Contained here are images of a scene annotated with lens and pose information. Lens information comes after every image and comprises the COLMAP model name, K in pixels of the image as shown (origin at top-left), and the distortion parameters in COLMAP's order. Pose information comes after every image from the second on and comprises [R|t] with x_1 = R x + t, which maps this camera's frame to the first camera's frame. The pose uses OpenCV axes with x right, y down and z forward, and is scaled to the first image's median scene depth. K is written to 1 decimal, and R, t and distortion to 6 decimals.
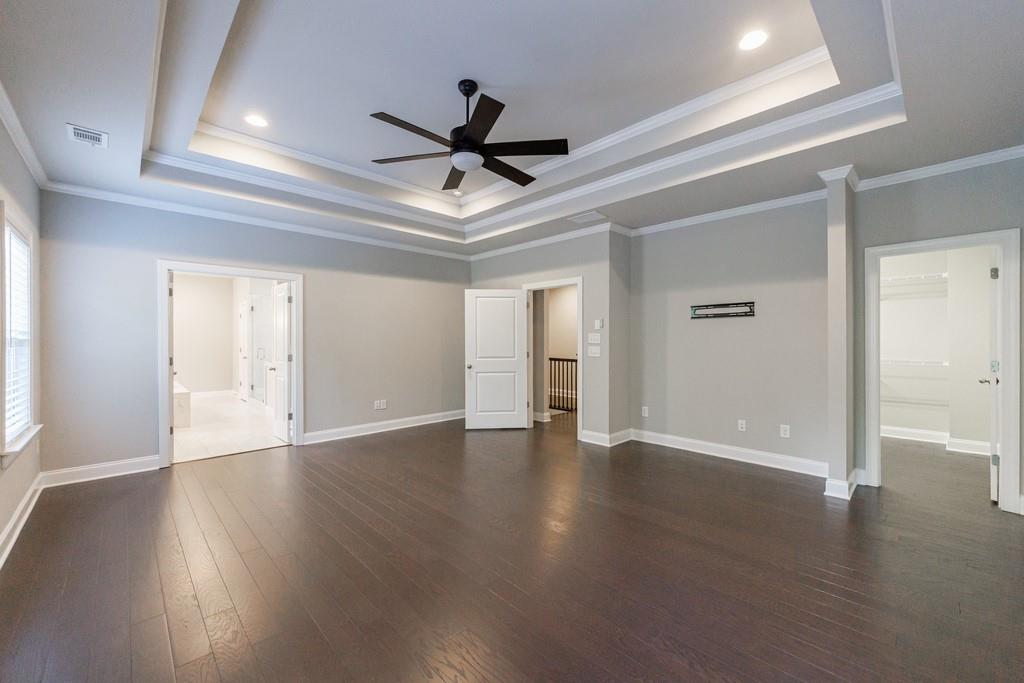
lens RADIAL K [[401.7, 0, 512.0], [0, 401.7, 341.5], [0, 0, 1]] dist [-0.000577, -0.000181]
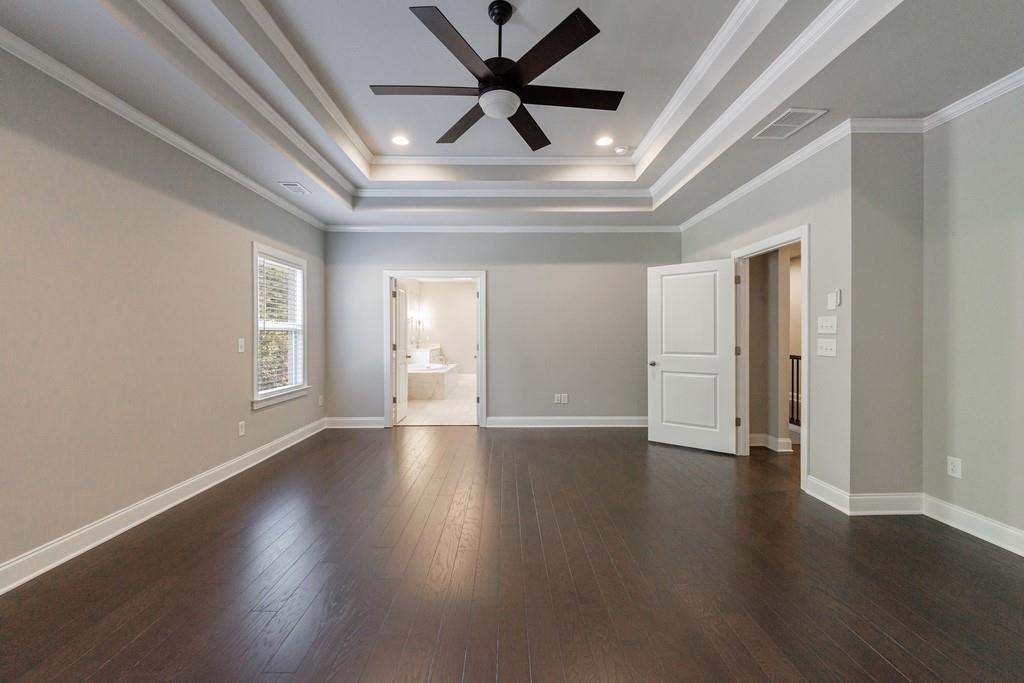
lens RADIAL K [[407.9, 0, 512.3], [0, 407.9, 336.8], [0, 0, 1]] dist [-0.001094, -0.000249]
pose [[0.729654, 0.003380, -0.683808, 0.270502], [-0.002674, 0.999994, 0.002089, 0.009360], [0.683812, 0.000304, 0.729659, 0.236463]]
